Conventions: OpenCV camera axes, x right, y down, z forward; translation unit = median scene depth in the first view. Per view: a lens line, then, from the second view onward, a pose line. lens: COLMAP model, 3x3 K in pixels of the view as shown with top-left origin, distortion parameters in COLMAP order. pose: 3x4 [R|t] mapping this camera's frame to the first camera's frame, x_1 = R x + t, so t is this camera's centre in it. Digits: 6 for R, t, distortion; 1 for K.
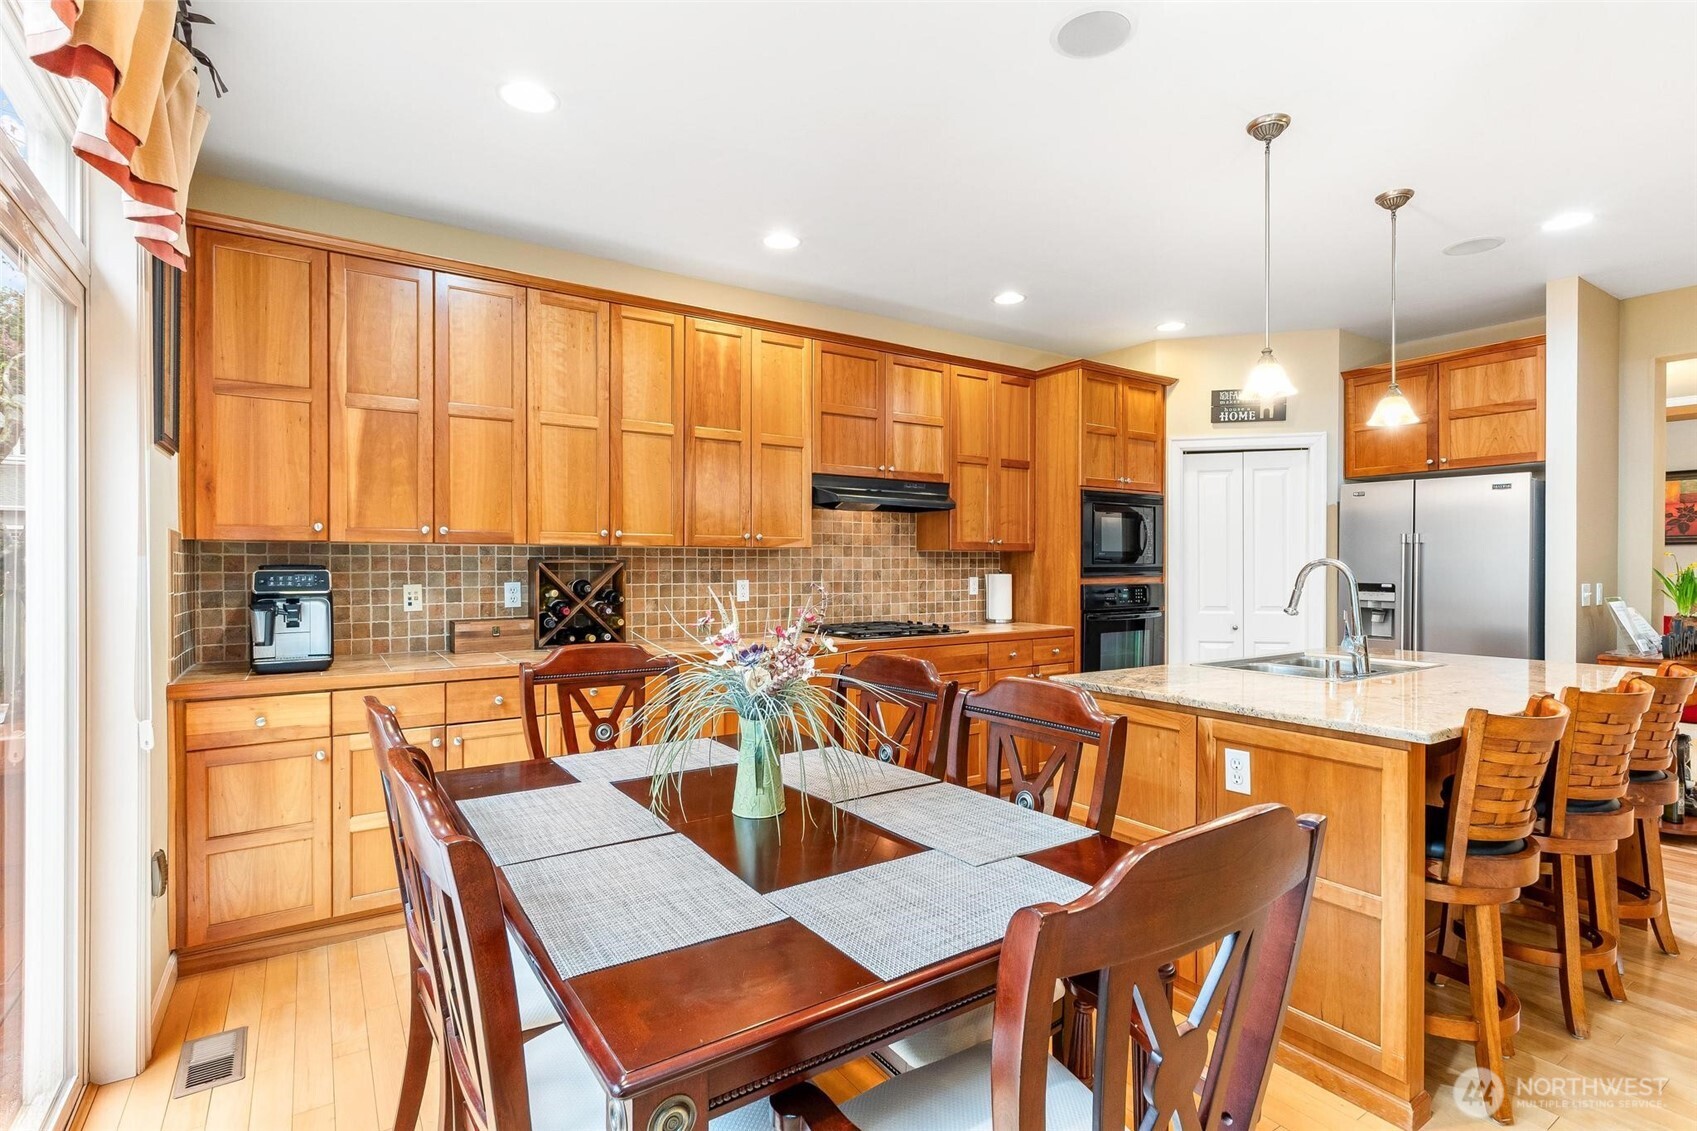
lens RADIAL K [[818.5, 0, 850.6], [0, 818.5, 565.7], [0, 0, 1]] dist [-0.003366, -0.002004]
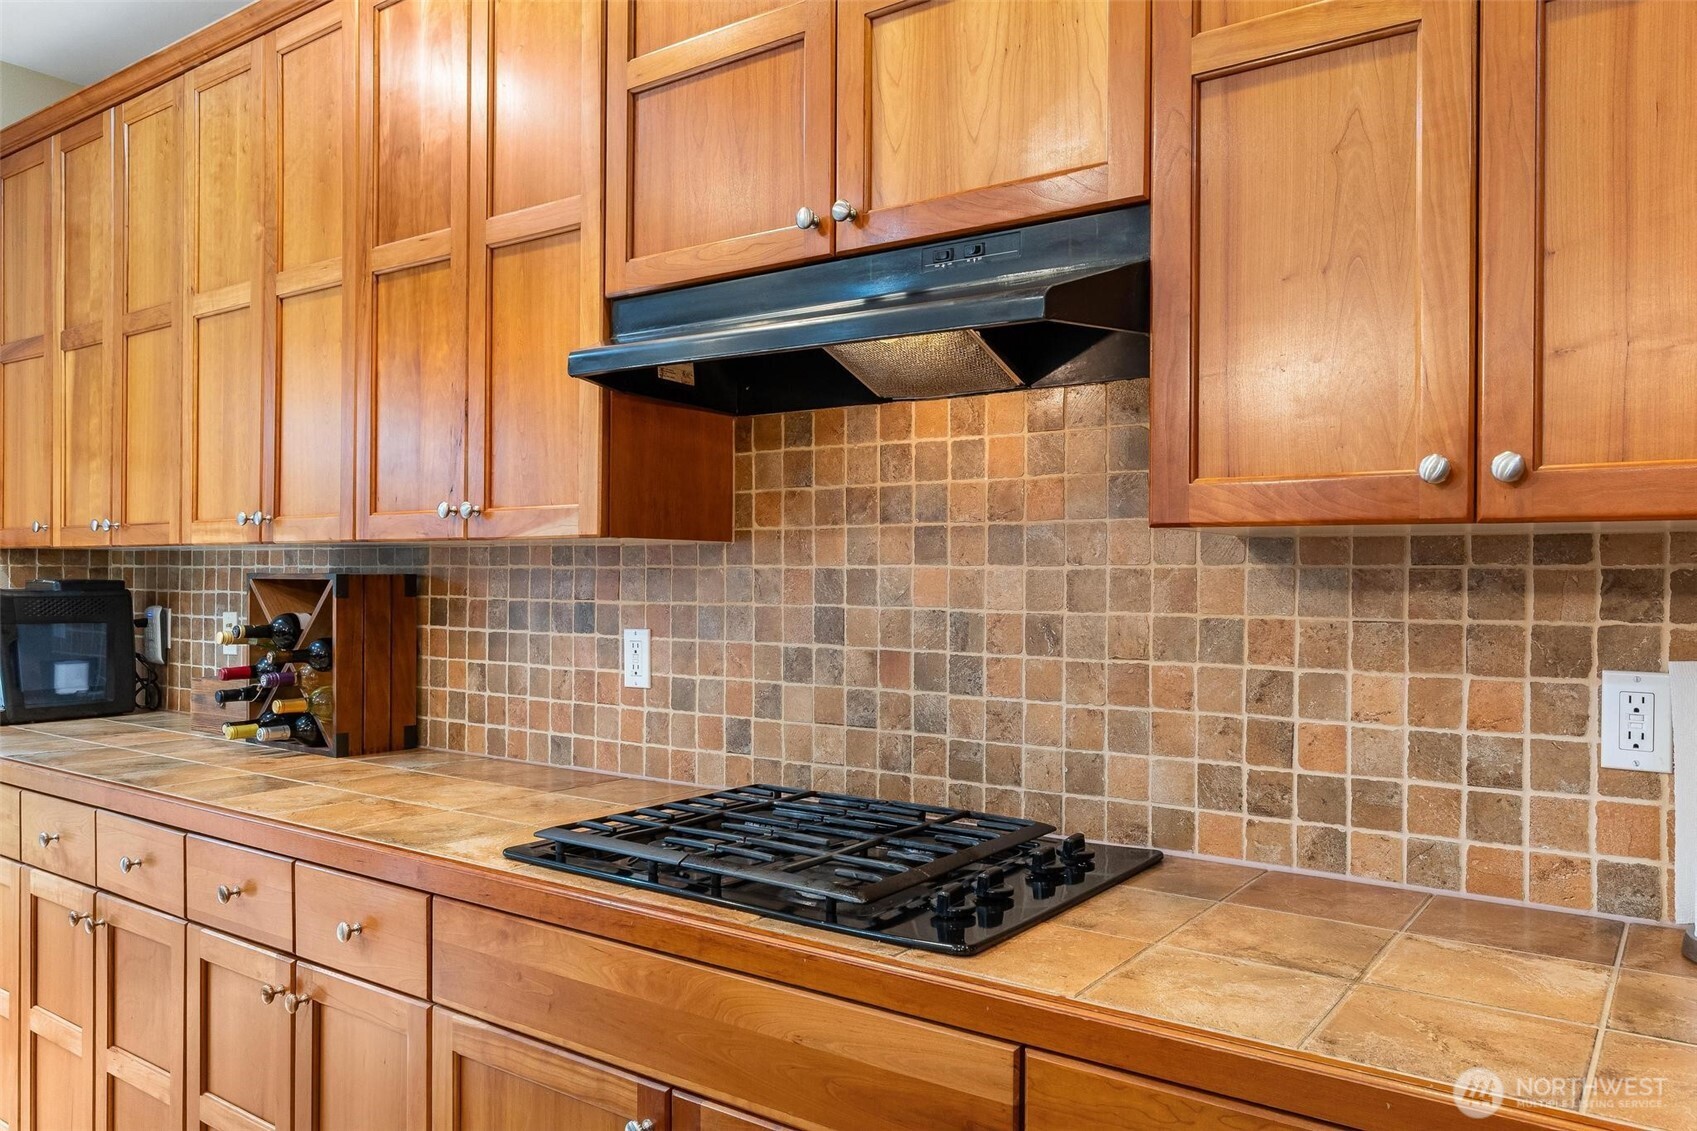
lens RADIAL K [[1203.2, 0, 849.3], [0, 1203.2, 569.7], [0, 0, 1]] dist [-0.005551, -0.000673]
pose [[0.357931, -0.000113, -0.933748, 0.377081], [-0.005640, 0.999981, -0.002283, -0.007817], [0.933731, 0.006084, 0.357924, 0.836648]]
